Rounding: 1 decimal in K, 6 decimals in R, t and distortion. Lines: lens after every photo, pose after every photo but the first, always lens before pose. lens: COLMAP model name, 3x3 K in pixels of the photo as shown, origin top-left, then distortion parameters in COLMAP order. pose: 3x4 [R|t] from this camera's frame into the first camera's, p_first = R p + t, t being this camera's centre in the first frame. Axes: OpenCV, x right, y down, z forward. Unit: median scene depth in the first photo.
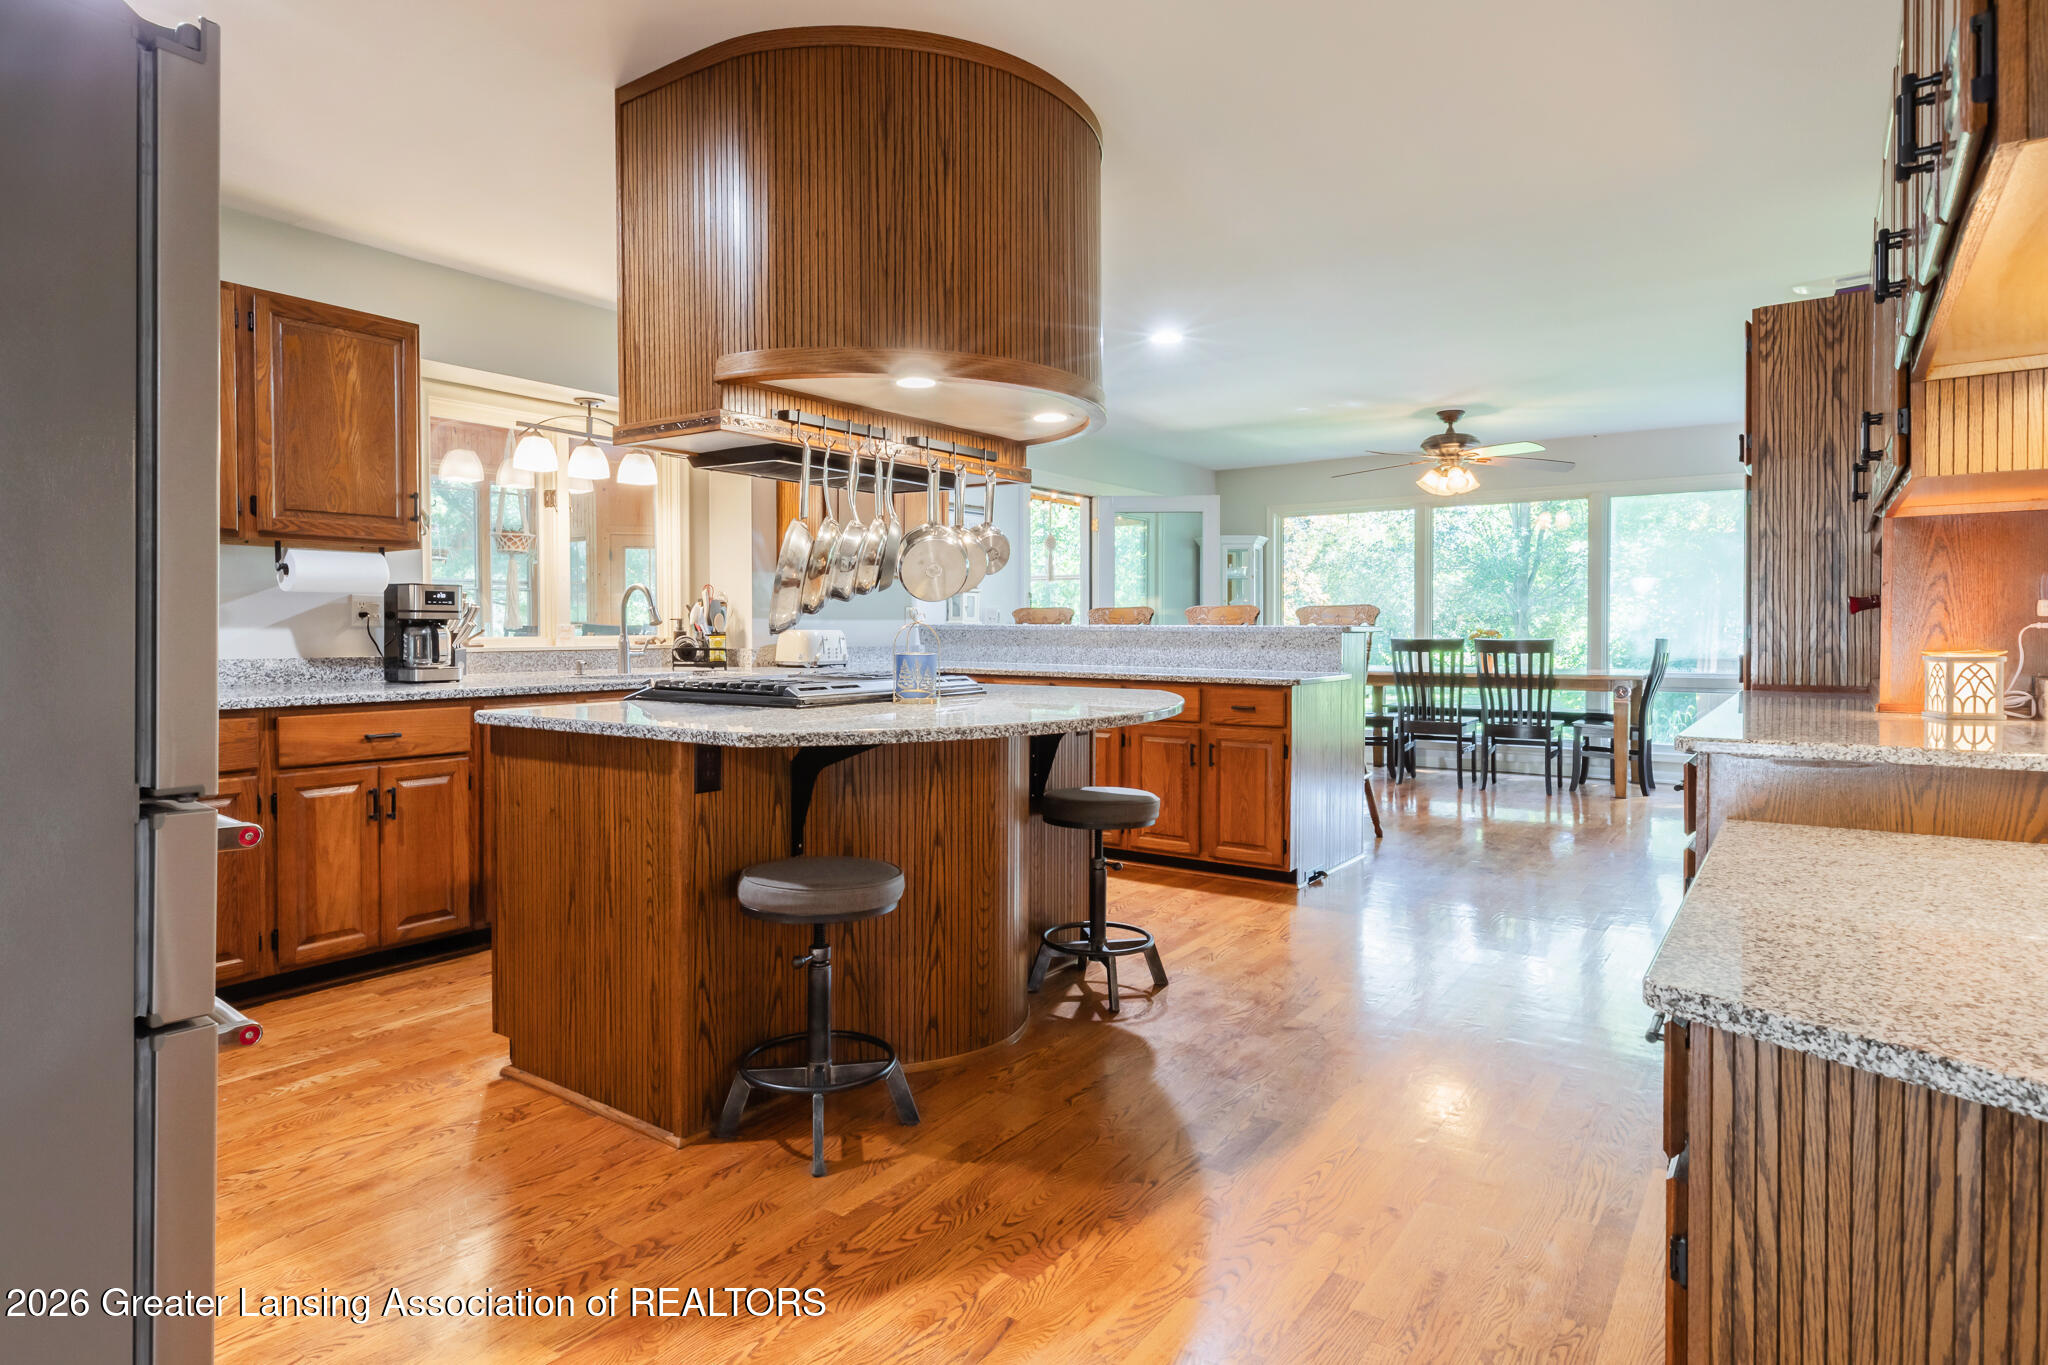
lens RADIAL K [[1149.2, 0, 1022.3], [0, 1149.2, 644.2], [0, 0, 1]] dist [-0.000553, -0.000143]
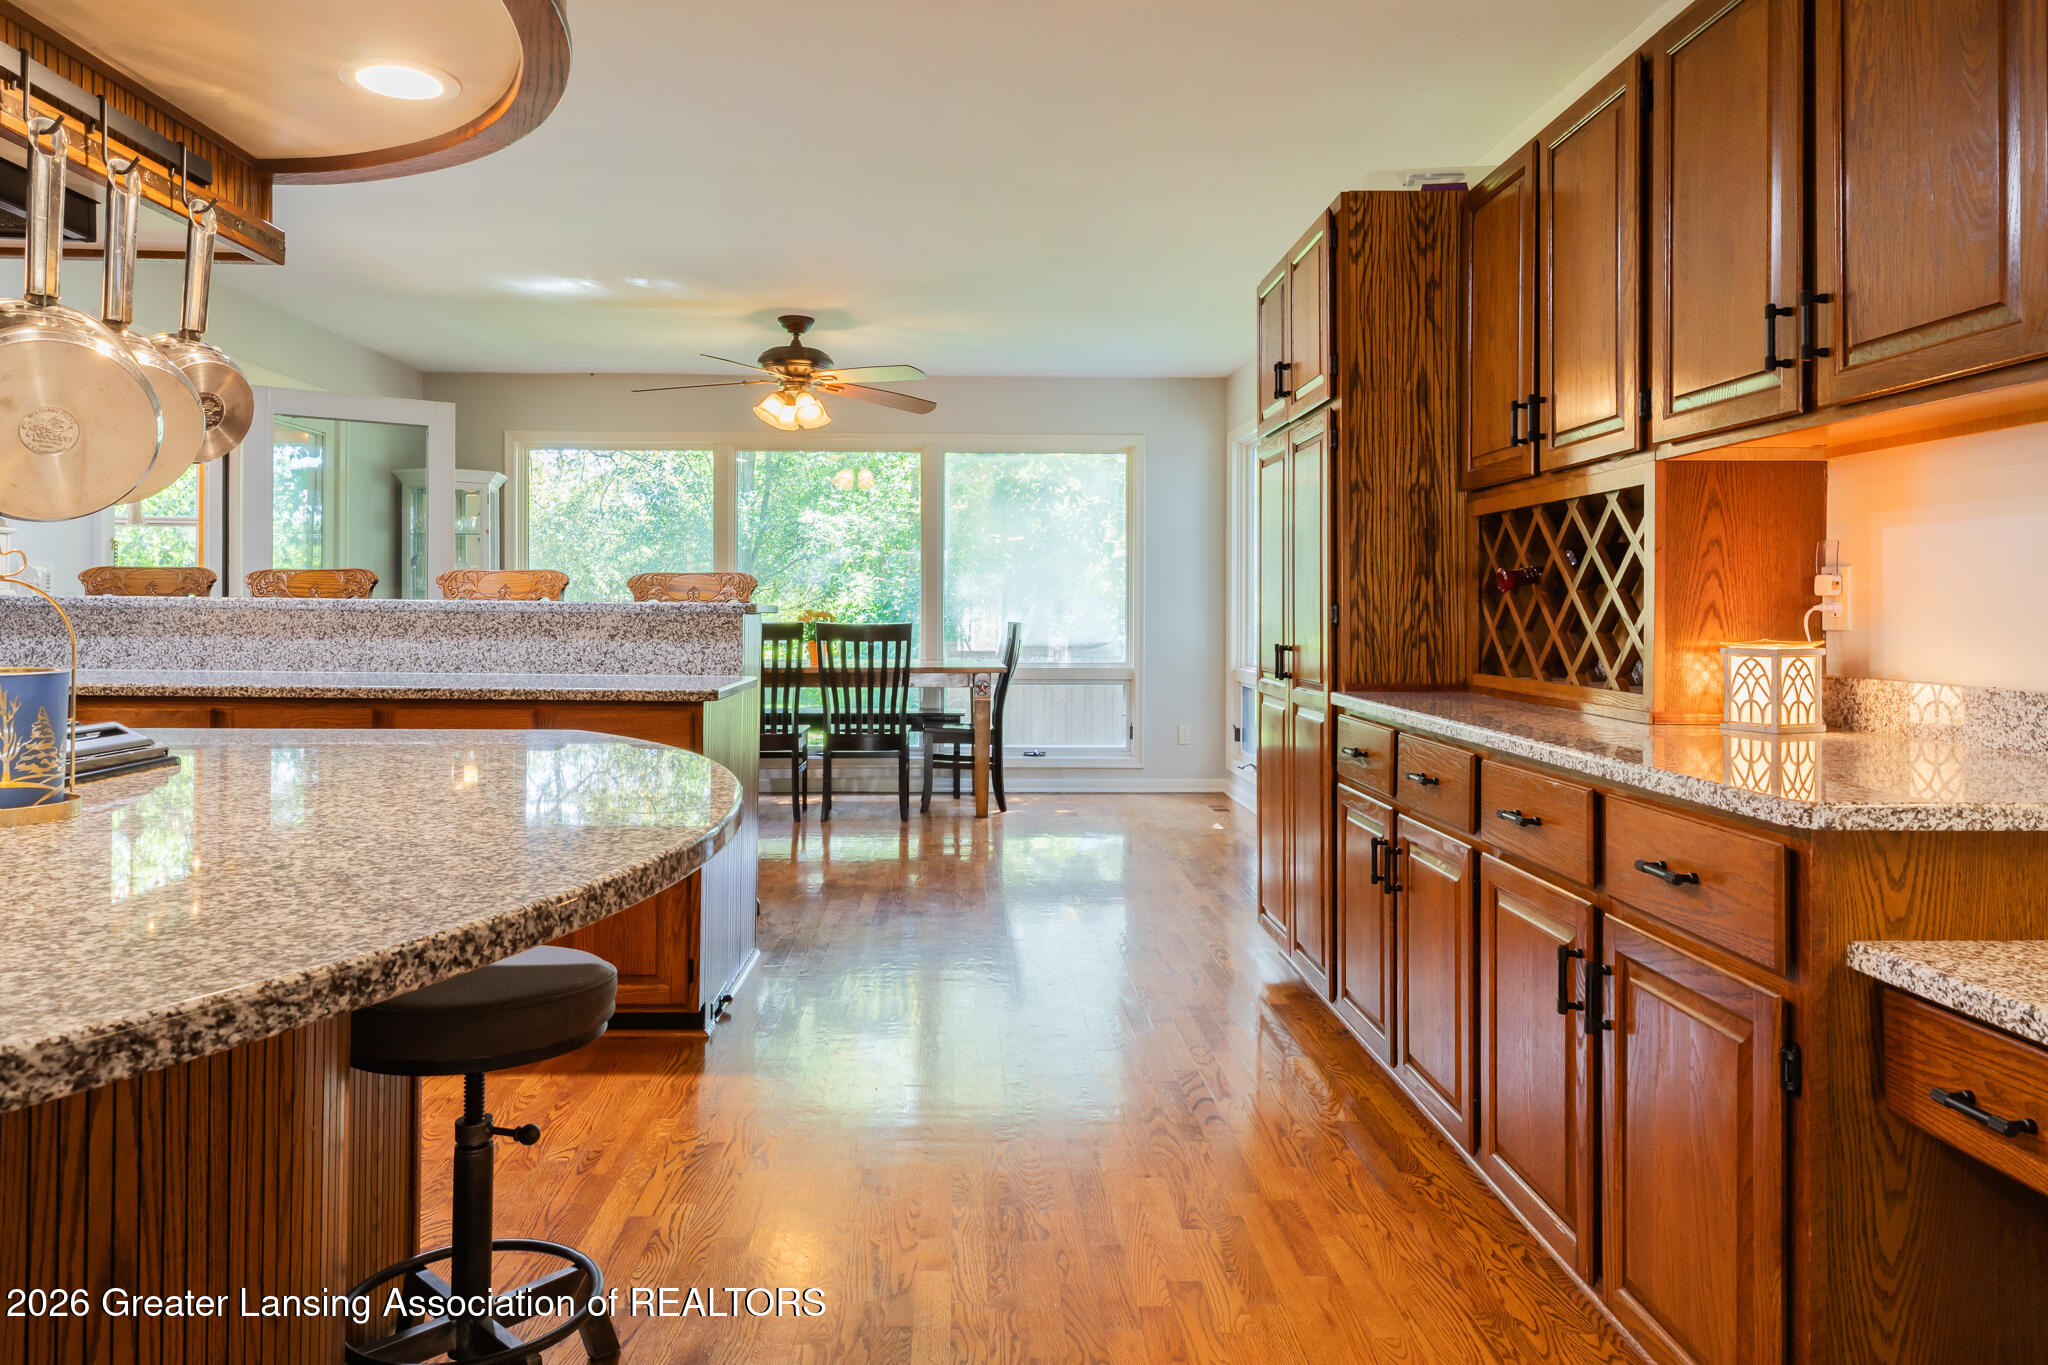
lens RADIAL K [[1352.7, 0, 1021.9], [0, 1352.7, 608.2], [0, 0, 1]] dist [0.017882, -0.002085]
pose [[0.798983, 0.006126, 0.601322, -0.059618], [0.002423, 0.999907, -0.013406, -0.002662], [-0.601349, 0.012168, 0.798894, 0.328726]]
